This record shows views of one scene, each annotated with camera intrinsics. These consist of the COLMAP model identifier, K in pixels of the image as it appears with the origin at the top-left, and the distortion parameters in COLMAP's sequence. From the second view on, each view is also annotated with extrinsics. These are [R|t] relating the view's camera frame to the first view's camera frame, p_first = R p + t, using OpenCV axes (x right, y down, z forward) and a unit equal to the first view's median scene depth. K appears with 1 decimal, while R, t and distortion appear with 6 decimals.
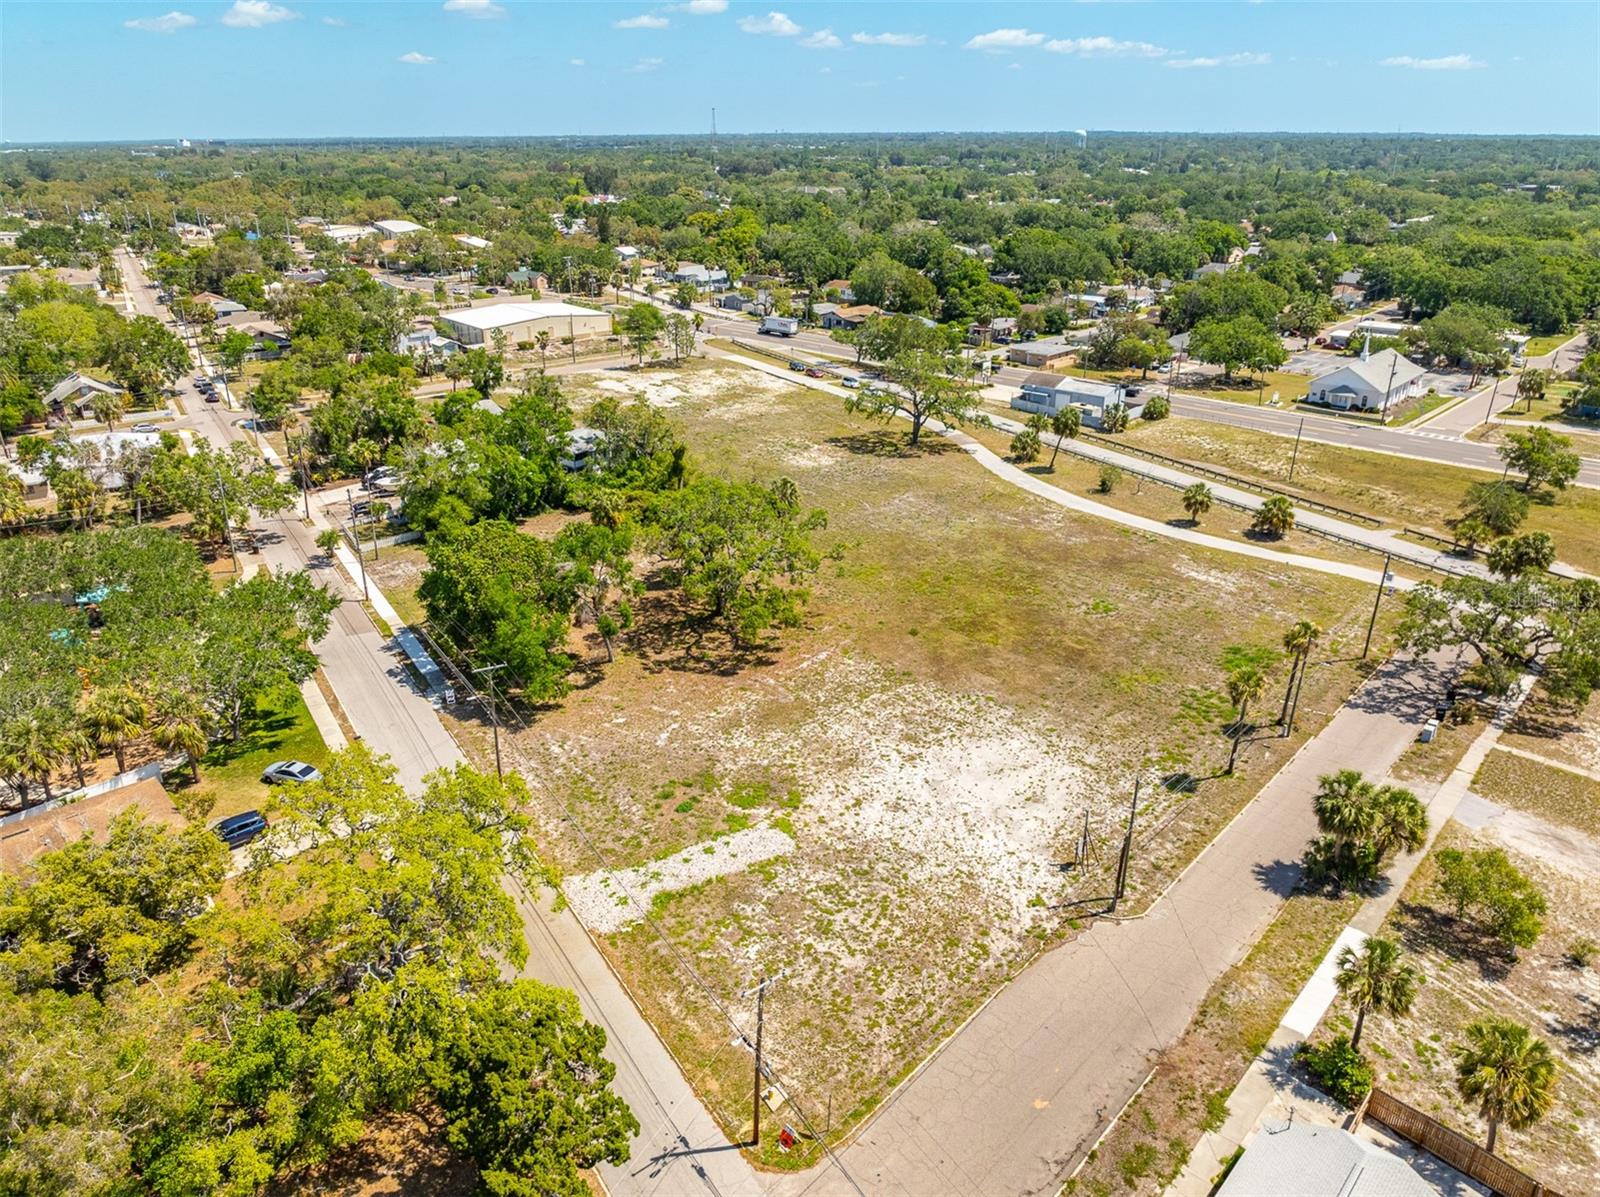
lens RADIAL K [[1123.1, 0, 798.3], [0, 1123.1, 602.3], [0, 0, 1]] dist [-0.034534, 0.024047]
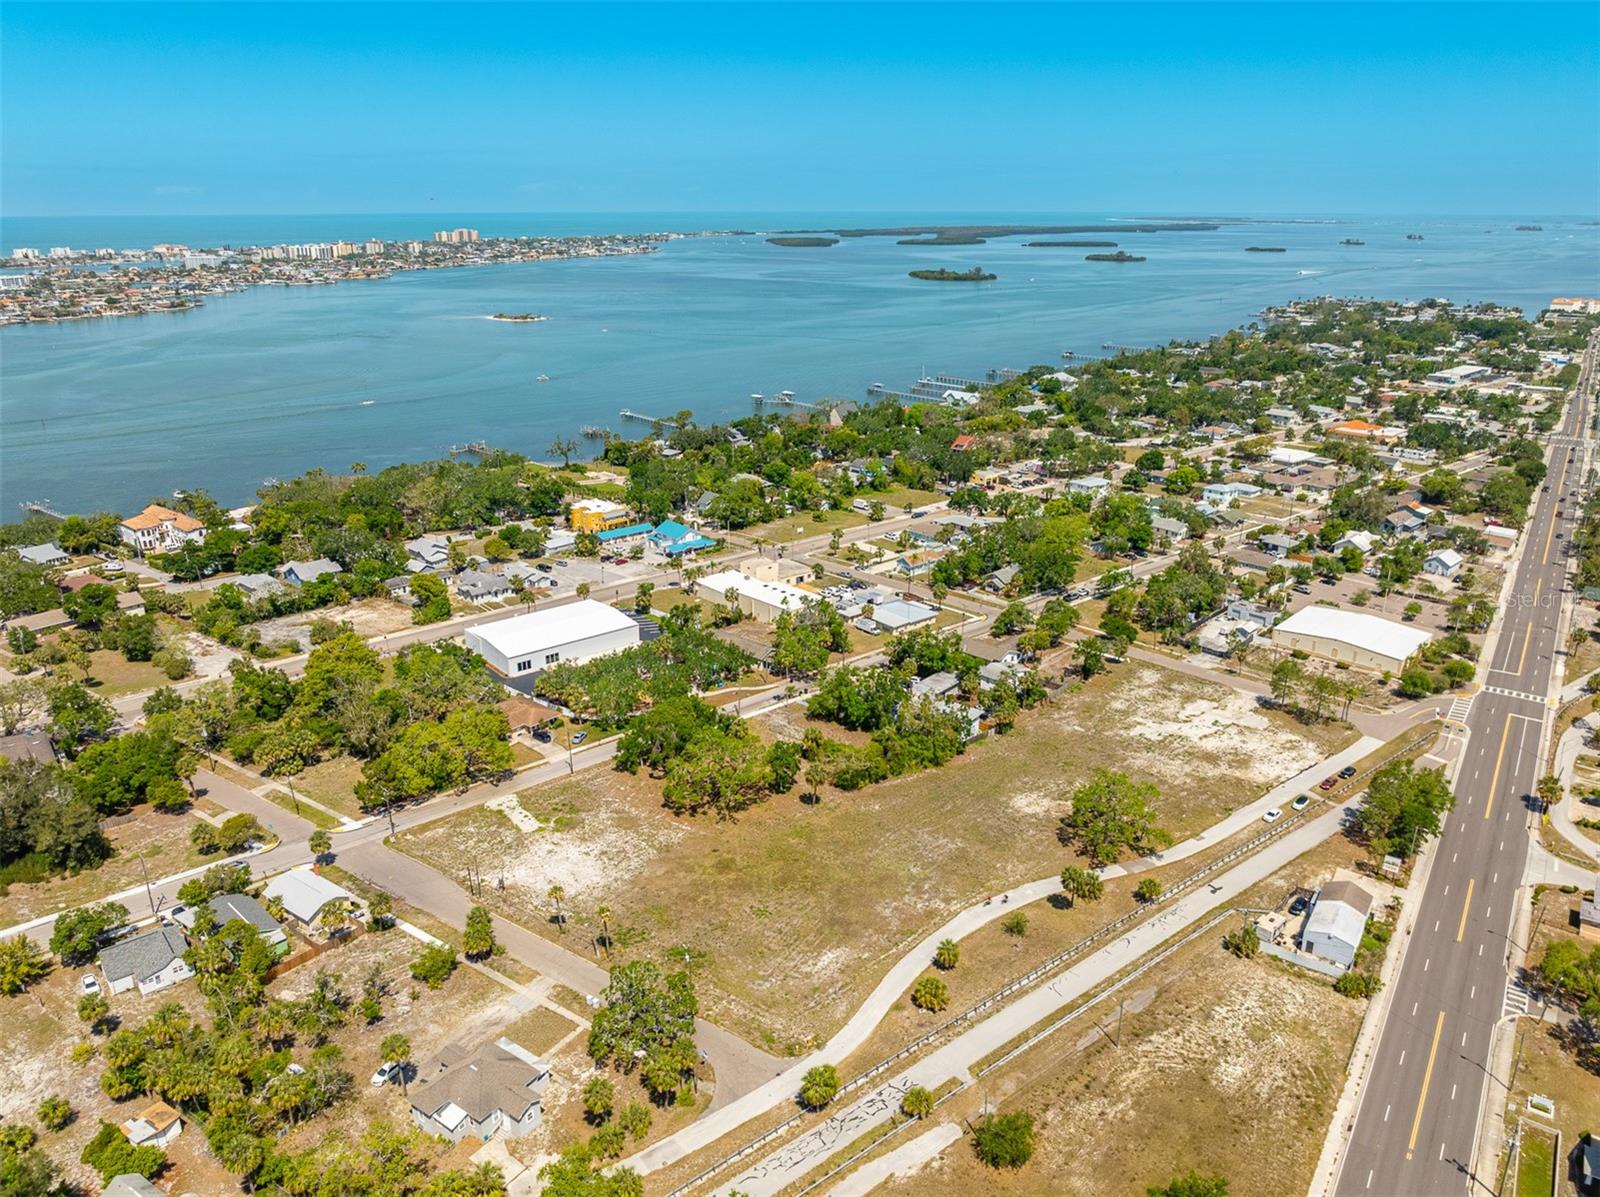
lens RADIAL K [[1128.3, 0, 799.0], [0, 1128.3, 597.7], [0, 0, 1]] dist [-0.032848, 0.017993]
pose [[0.134648, 0.331073, -0.933949, 1.867363], [-0.384753, 0.886047, 0.258622, -0.954005], [0.913146, 0.324516, 0.246686, 0.560930]]
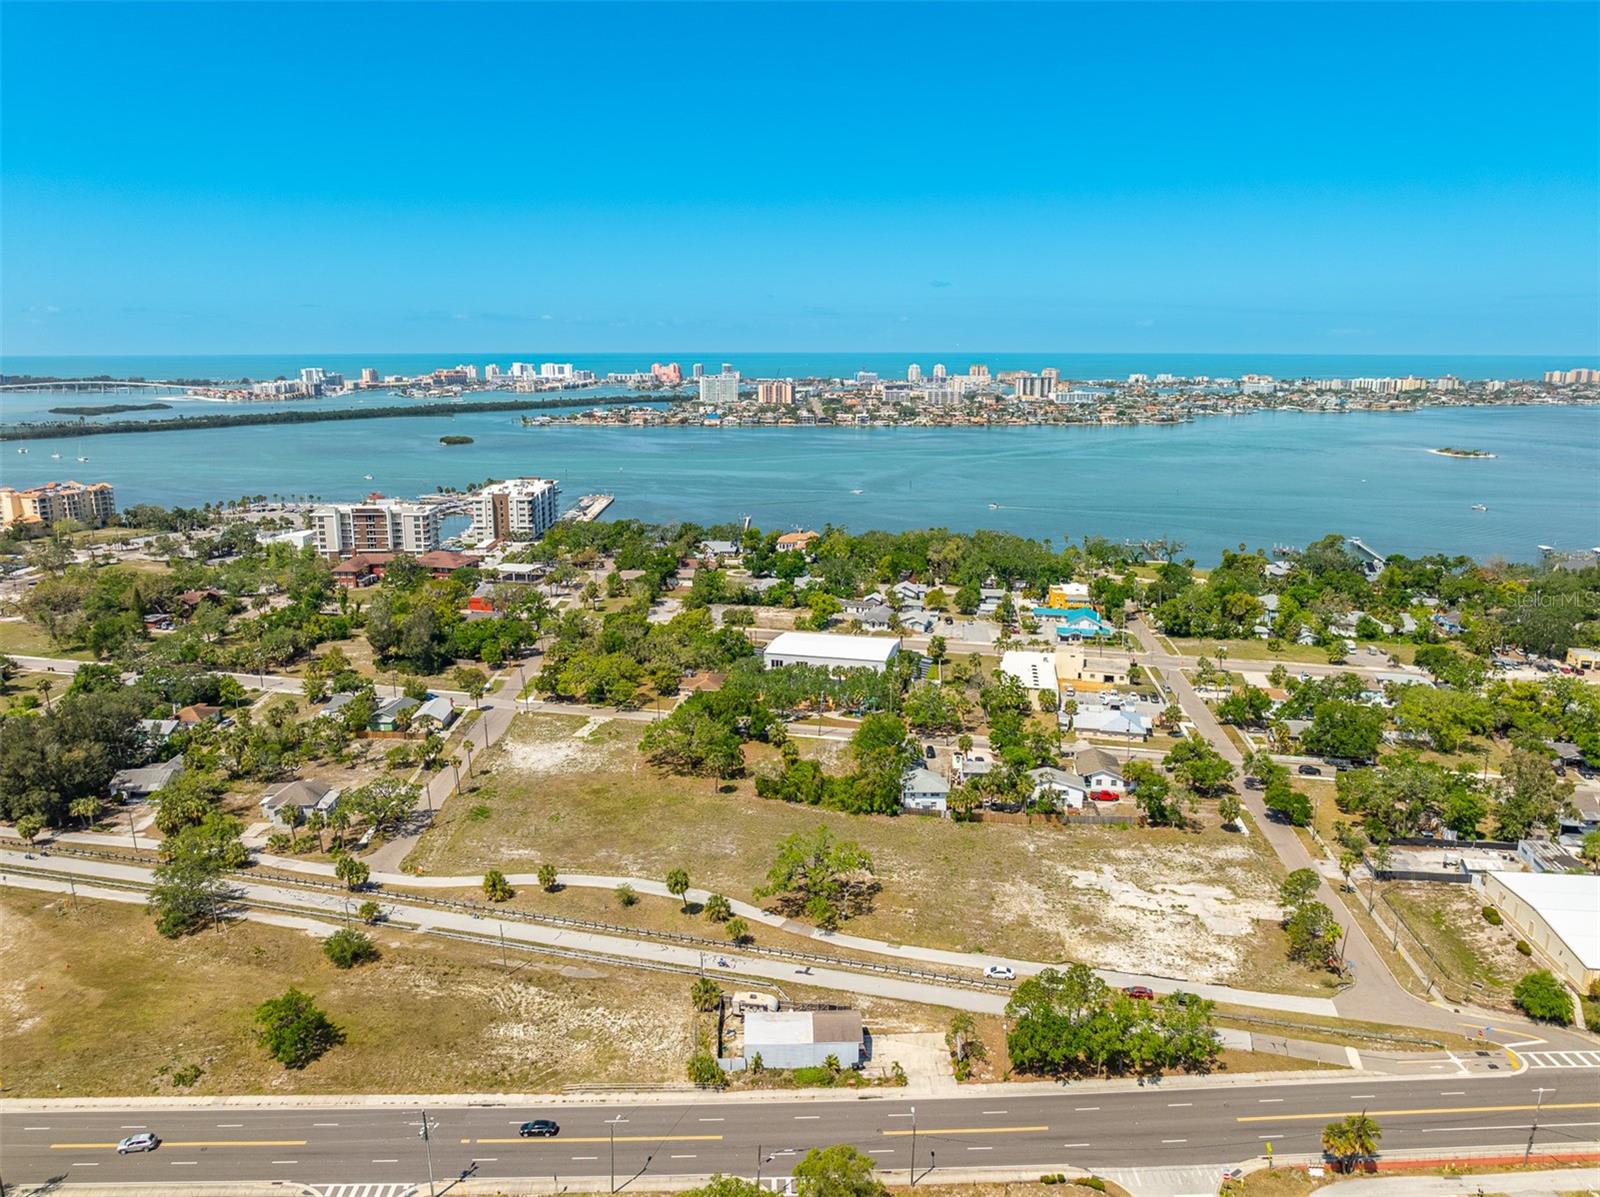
lens RADIAL K [[1122.3, 0, 799.1], [0, 1122.3, 599.8], [0, 0, 1]] dist [-0.029996, 0.013486]
pose [[-0.716979, 0.158436, -0.678851, 1.444703], [-0.267021, 0.837134, 0.477396, -1.614707], [0.643926, 0.523550, -0.557902, 2.509382]]
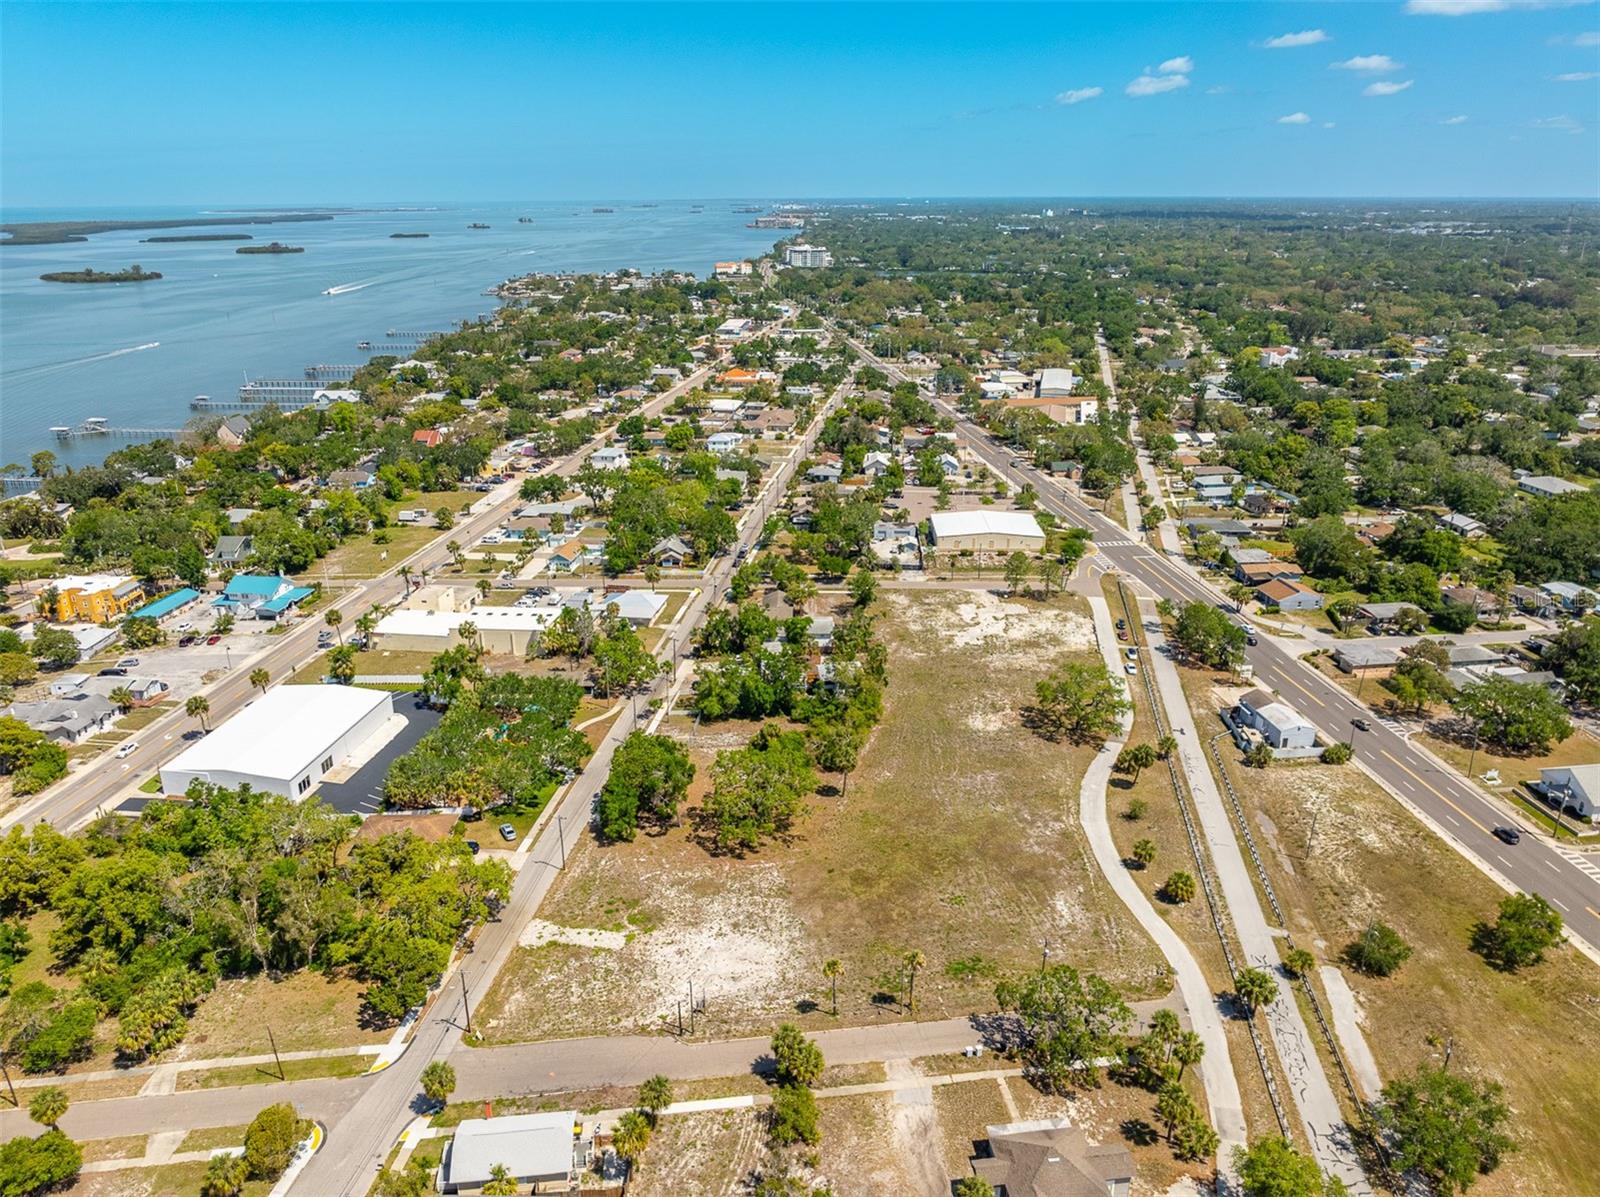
lens RADIAL K [[1120.5, 0, 798.8], [0, 1120.5, 601.3], [0, 0, 1]] dist [-0.028166, 0.011195]
pose [[0.766122, 0.221775, -0.603219, 1.047145], [-0.248704, 0.967756, 0.039930, -0.443422], [0.592625, 0.119431, 0.796575, -0.426806]]
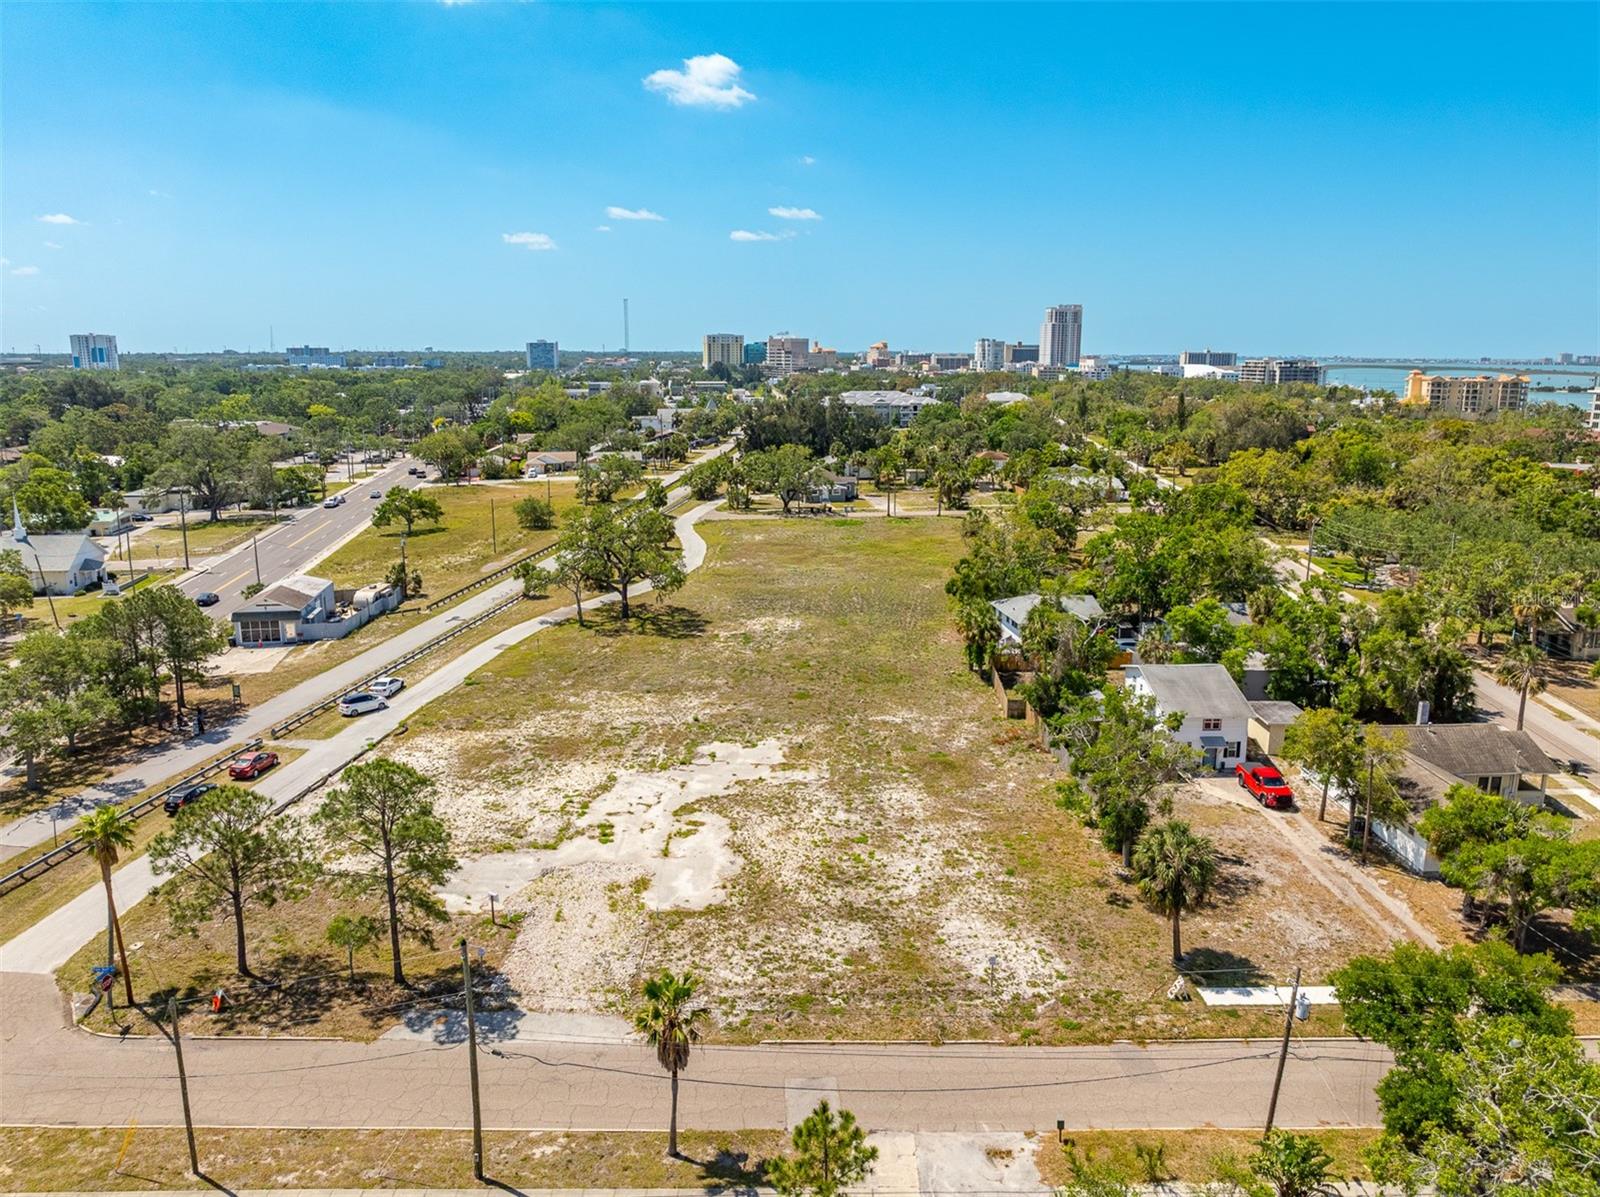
lens RADIAL K [[1125.1, 0, 798.8], [0, 1125.1, 595.8], [0, 0, 1]] dist [-0.037555, 0.026917]
pose [[-0.784821, -0.128920, 0.606165, -0.808948], [0.241838, 0.836860, 0.491100, -0.883730], [-0.570588, 0.532019, -0.625608, 2.441059]]
